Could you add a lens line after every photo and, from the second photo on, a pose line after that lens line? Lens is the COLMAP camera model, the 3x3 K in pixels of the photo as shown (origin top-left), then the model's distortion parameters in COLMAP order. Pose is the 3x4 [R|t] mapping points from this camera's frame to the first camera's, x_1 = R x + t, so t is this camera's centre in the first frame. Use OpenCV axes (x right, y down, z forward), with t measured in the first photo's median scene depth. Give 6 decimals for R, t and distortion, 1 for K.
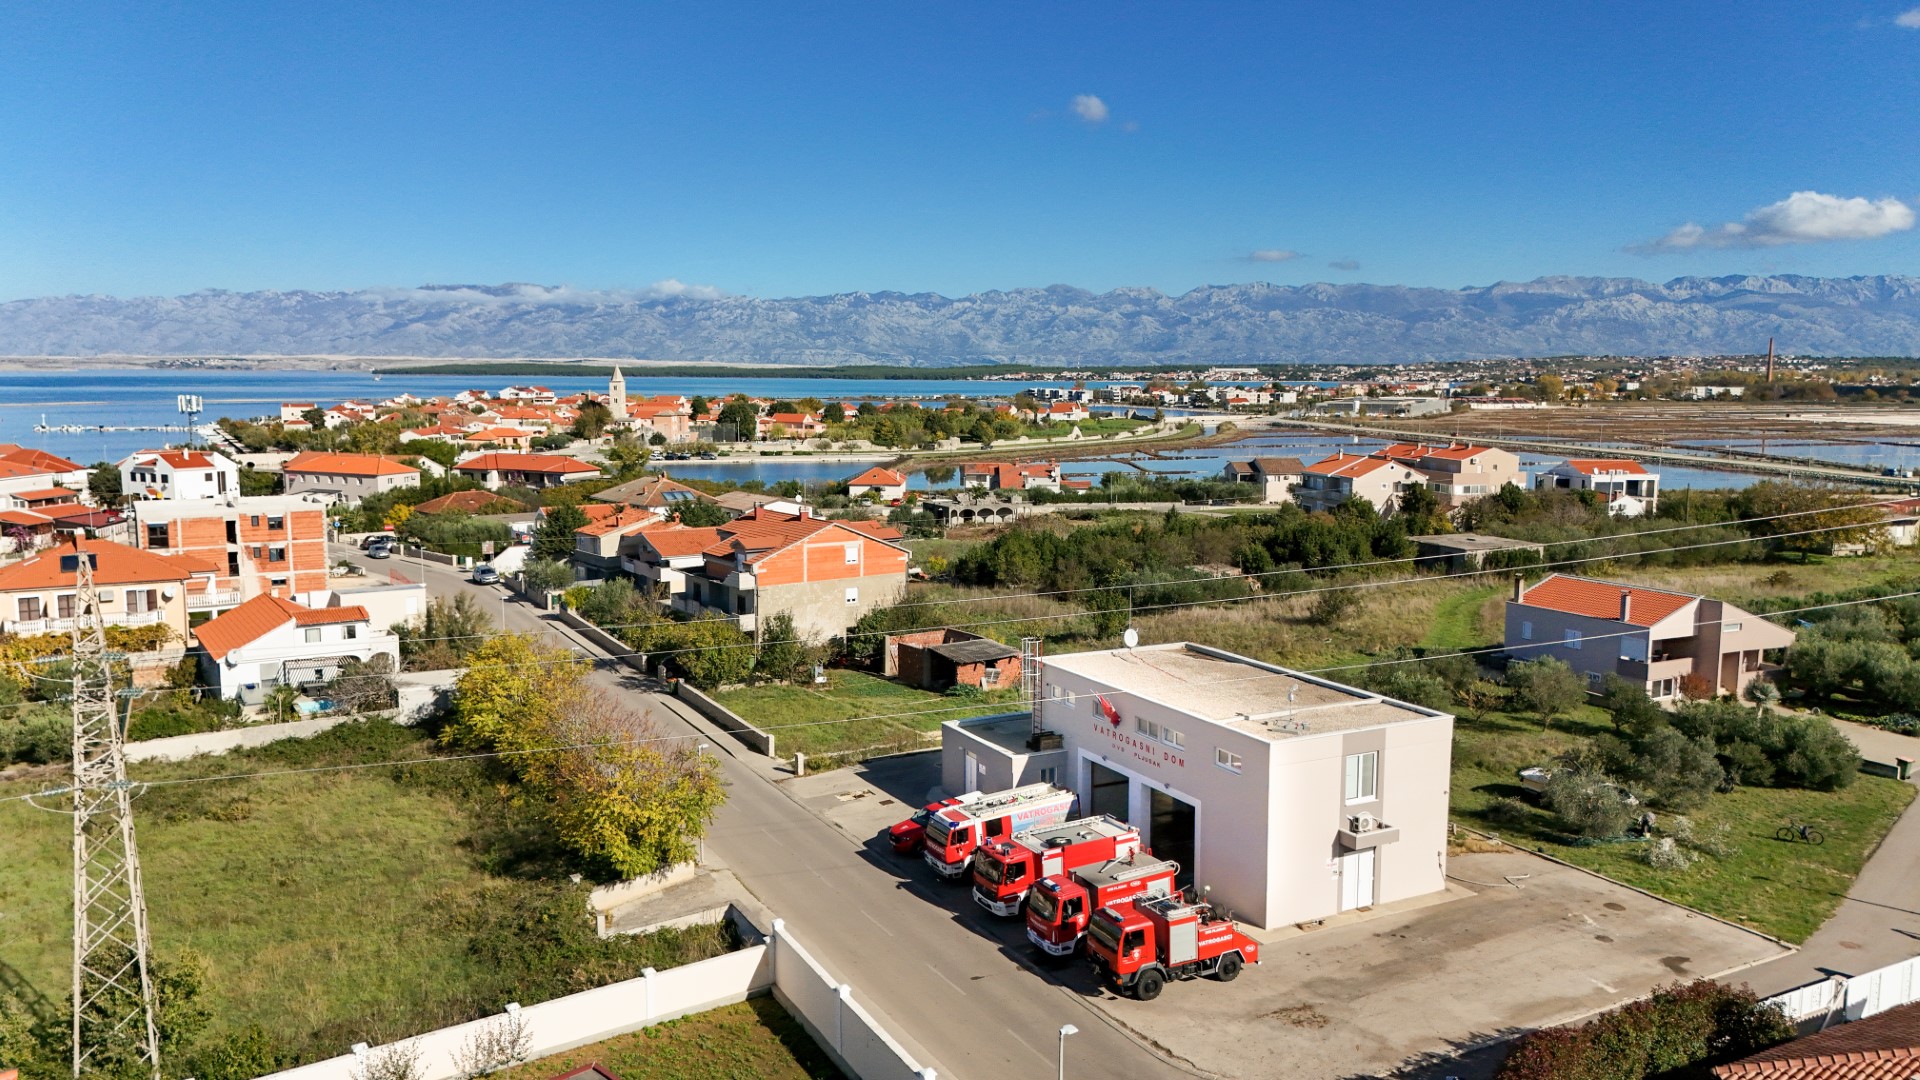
lens RADIAL K [[1423.7, 0, 960.0], [0, 1423.7, 540.0], [0, 0, 1]] dist [0.087228, -0.099246]
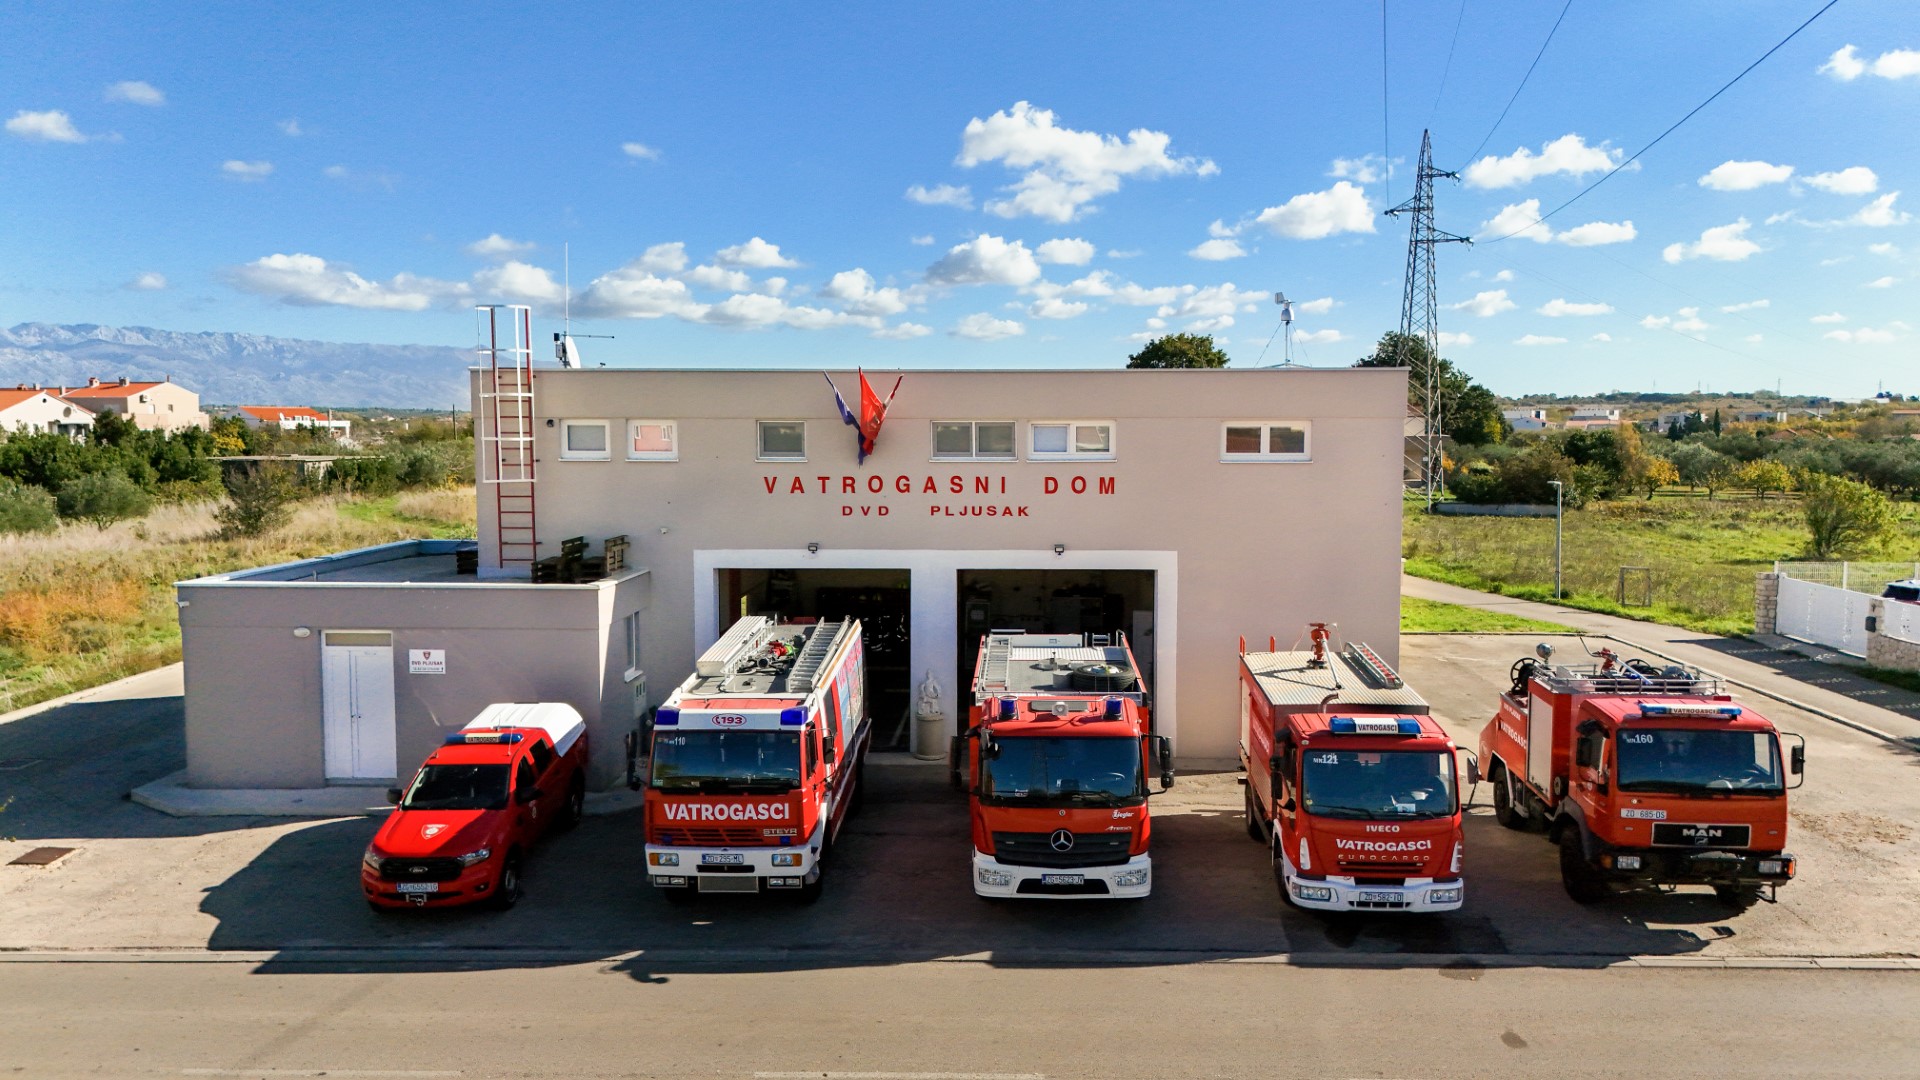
lens RADIAL K [[1414.5, 0, 966.7], [0, 1414.5, 548.8], [0, 0, 1]] dist [0.080603, -0.086262]
pose [[0.510498, -0.079598, 0.856187, -0.175219], [0.106240, 0.993916, 0.029057, 0.109214], [-0.853291, 0.076128, 0.515848, 0.558114]]
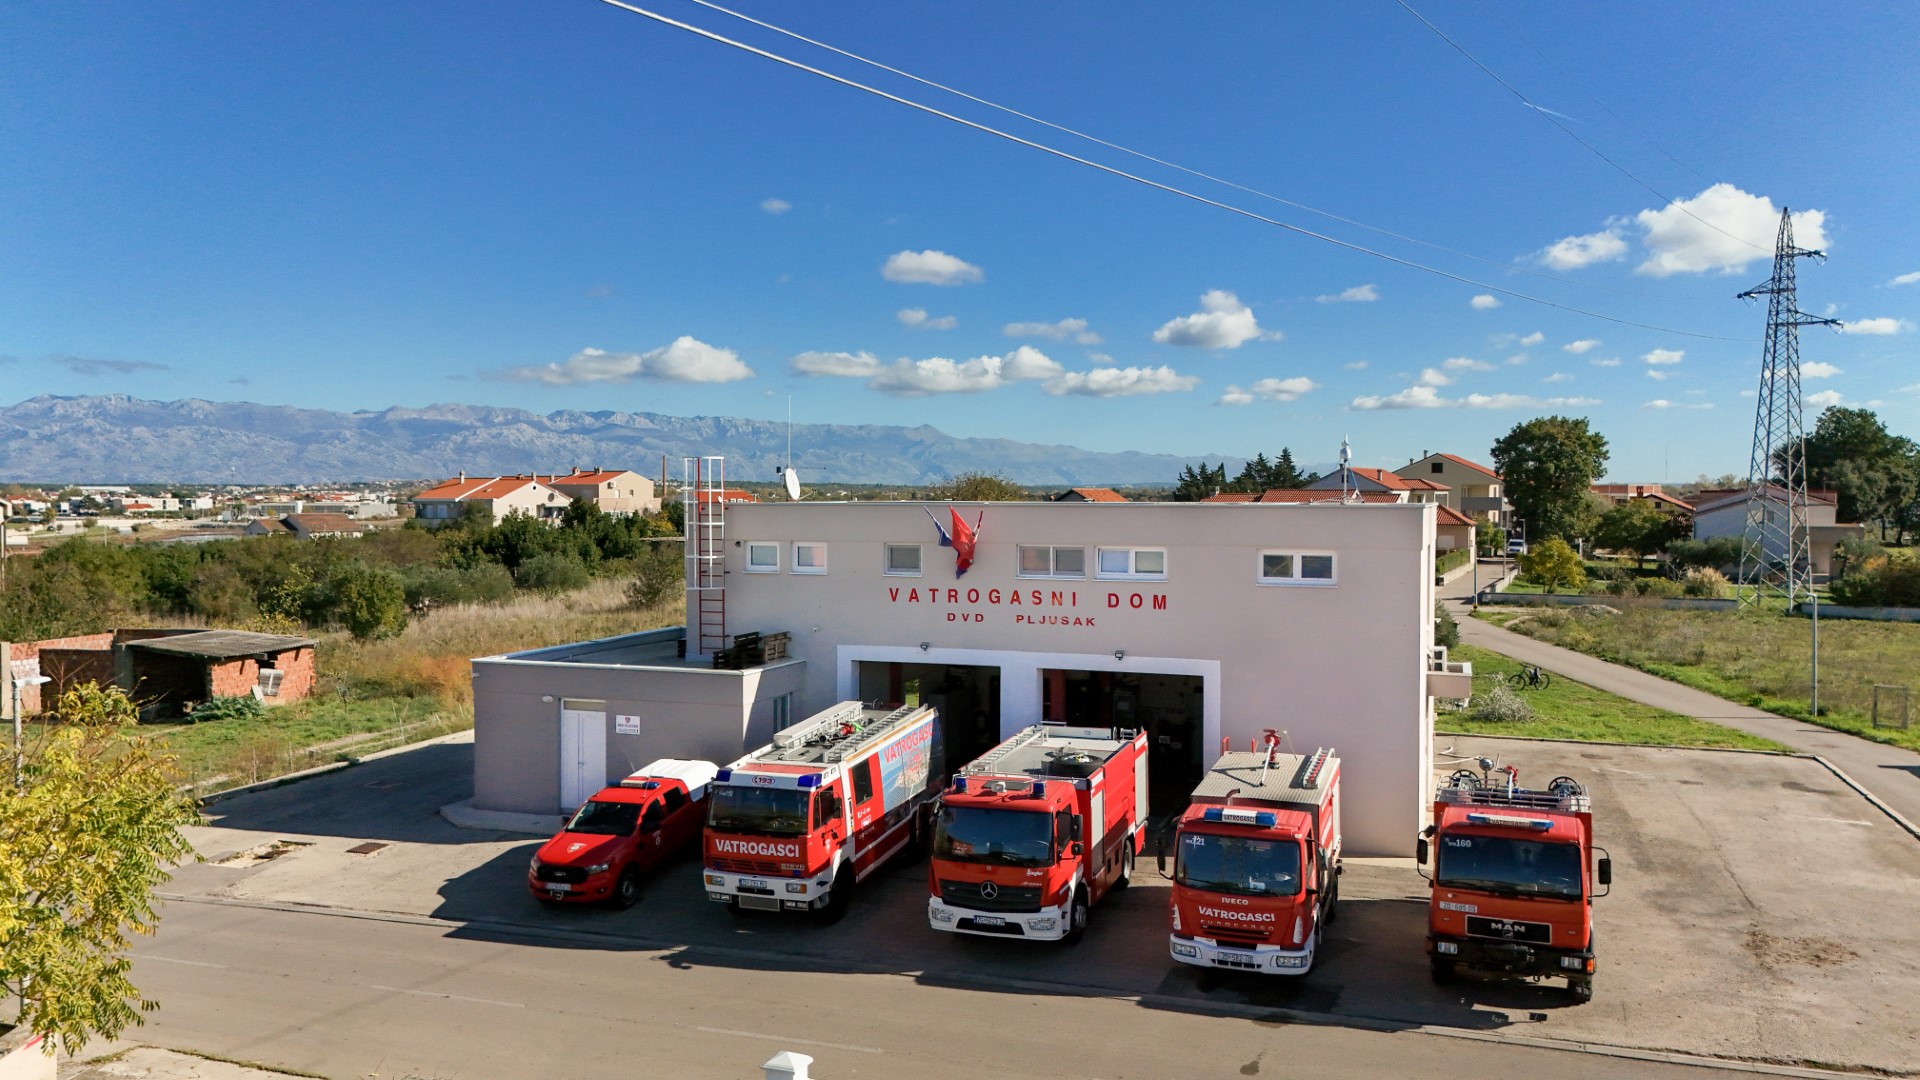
lens RADIAL K [[1417.8, 0, 967.4], [0, 1417.8, 546.5], [0, 0, 1]] dist [0.074906, -0.079708]
pose [[0.739731, -0.026416, 0.672384, -0.175702], [0.082341, 0.995273, -0.051488, 0.108090], [-0.667846, 0.093452, 0.738409, 0.452006]]
